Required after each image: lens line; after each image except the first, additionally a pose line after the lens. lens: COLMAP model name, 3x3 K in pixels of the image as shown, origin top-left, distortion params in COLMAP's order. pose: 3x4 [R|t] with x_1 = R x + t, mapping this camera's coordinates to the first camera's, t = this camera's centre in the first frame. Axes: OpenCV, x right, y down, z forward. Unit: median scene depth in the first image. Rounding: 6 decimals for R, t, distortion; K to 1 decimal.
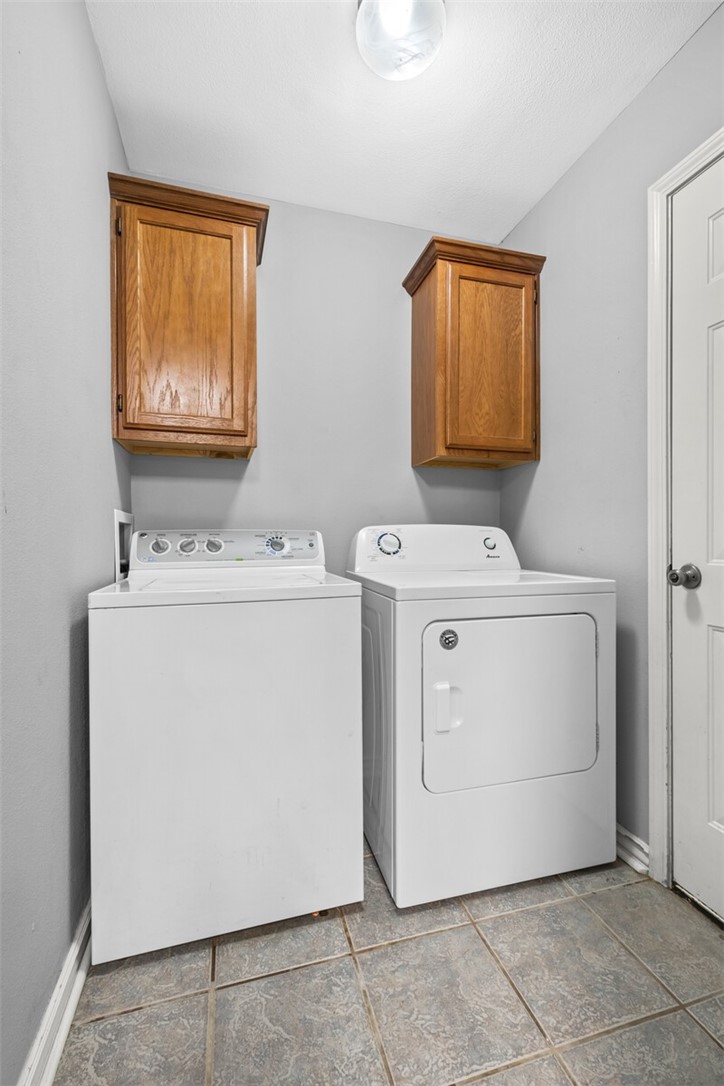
lens RADIAL K [[485.6, 0, 367.6], [0, 485.6, 540.6], [0, 0, 1]] dist [0.013212, -0.003455]
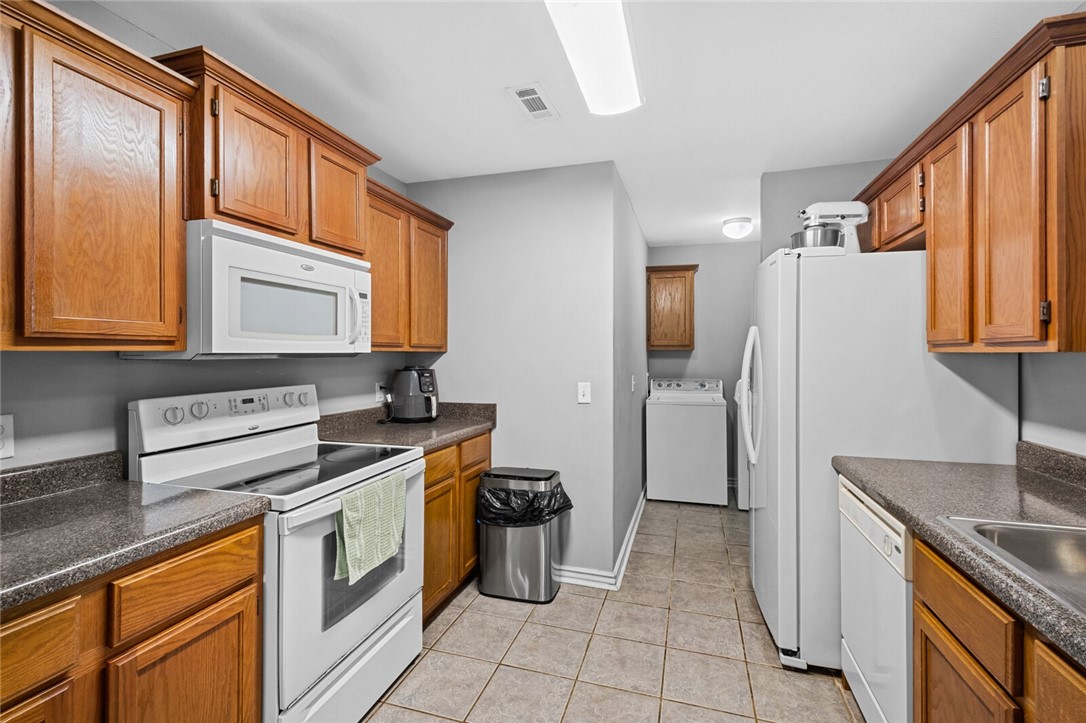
lens RADIAL K [[485.6, 0, 543.6], [0, 485.6, 351.6], [0, 0, 1]] dist [0.013212, -0.003455]
pose [[0.833473, -0.002073, -0.552556, 0.570659], [-0.001432, 0.999982, -0.005911, -0.164181], [0.552558, 0.005718, 0.833455, -1.731542]]
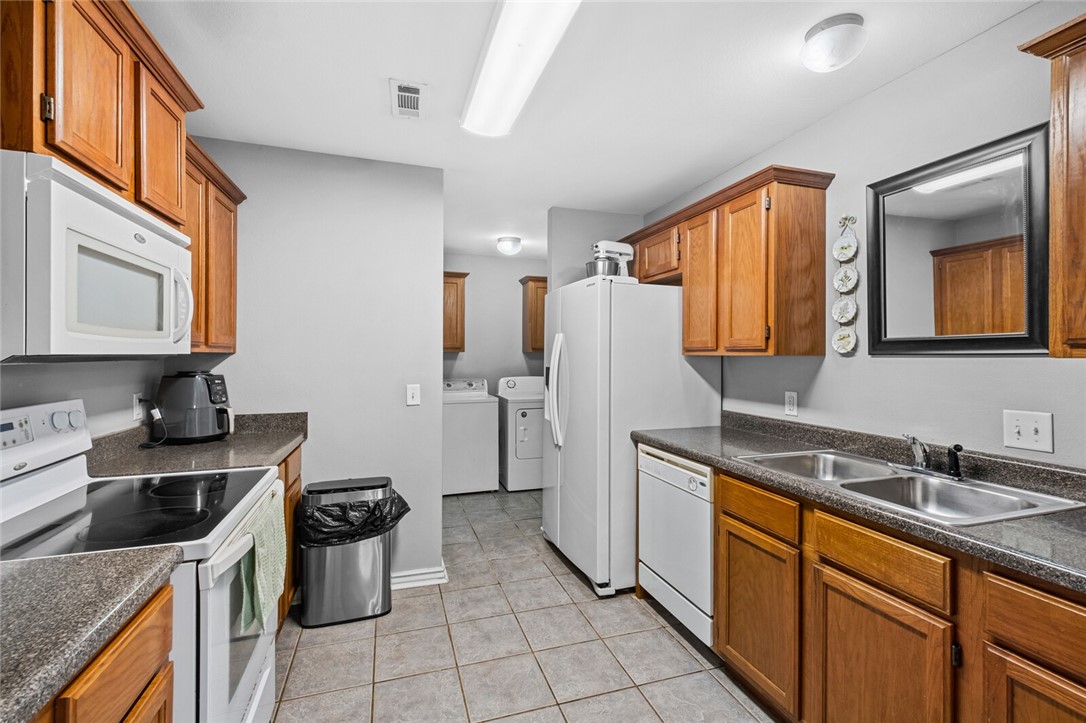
lens RADIAL K [[485.6, 0, 550.0], [0, 485.6, 355.0], [0, 0, 1]] dist [0.013212, -0.003455]
pose [[0.999232, 0.002296, 0.039120, 0.173342], [-0.002171, 0.999992, -0.003248, -0.164803], [-0.039127, 0.003160, 0.999229, -1.946400]]
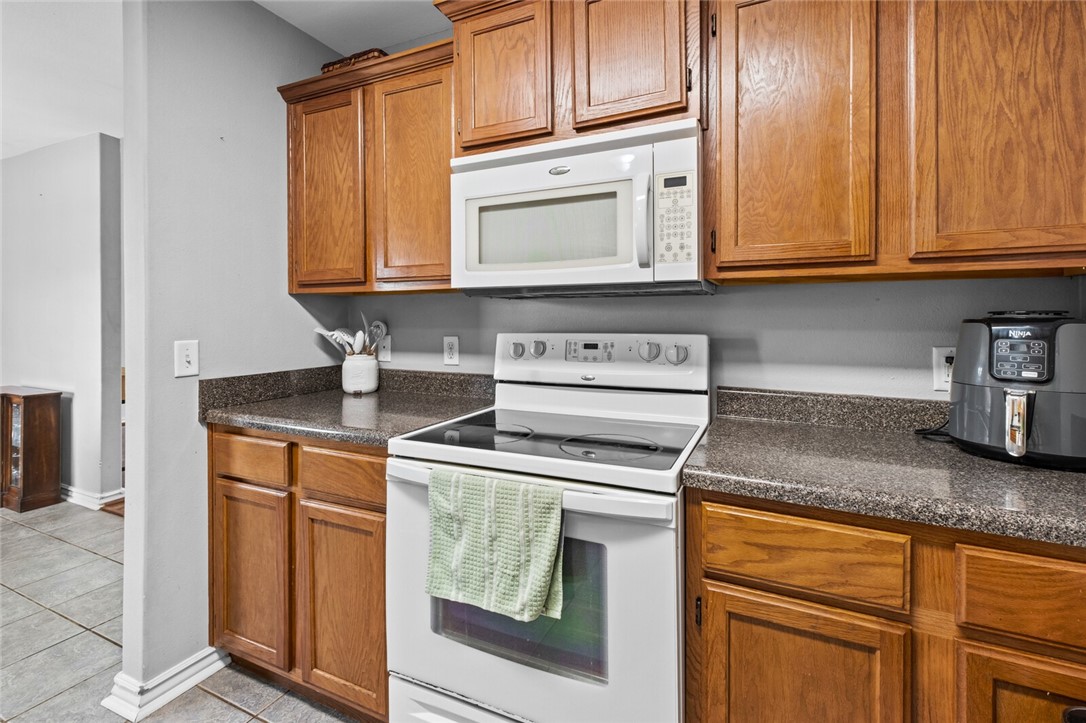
lens RADIAL K [[485.6, 0, 540.2], [0, 485.6, 321.2], [0, 0, 1]] dist [0.013212, -0.003455]
pose [[-0.662279, 0.000171, -0.749257, 0.161305], [-0.004032, 0.999985, 0.003792, -0.108512], [0.749246, 0.005532, -0.662268, -0.606571]]
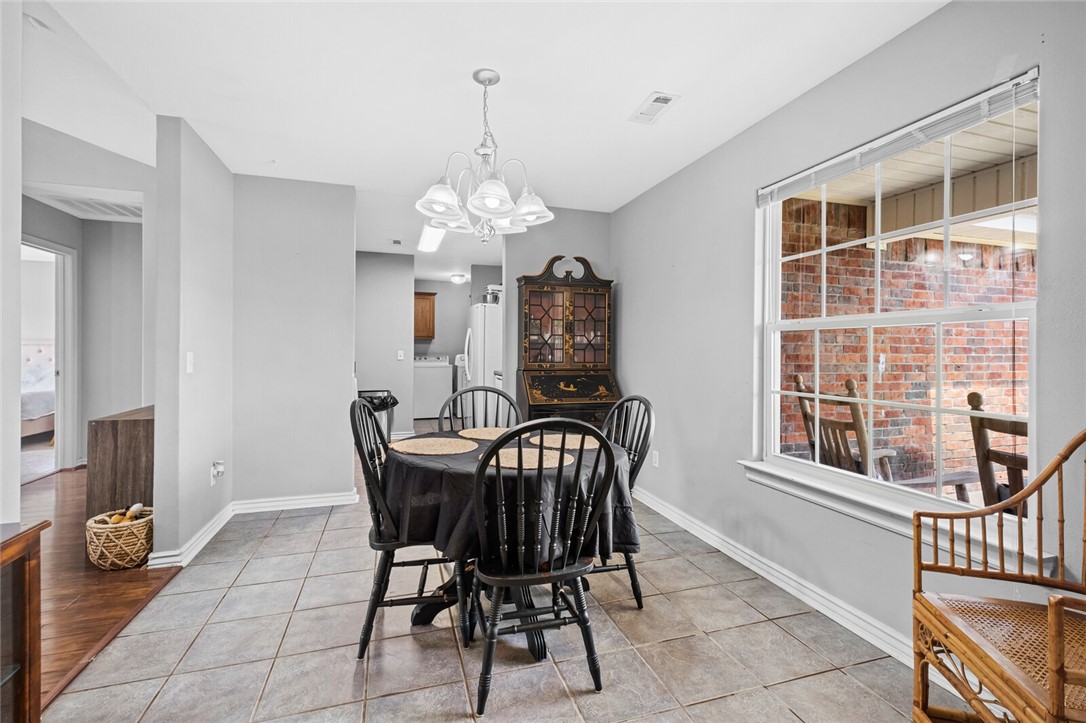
lens RADIAL K [[485.6, 0, 543.4], [0, 485.6, 351.8], [0, 0, 1]] dist [0.013212, -0.003455]
pose [[0.999805, 0.007403, 0.018300, 0.805645], [-0.007485, 0.999962, 0.004415, -0.086262], [-0.018267, -0.004551, 0.999823, -4.042471]]
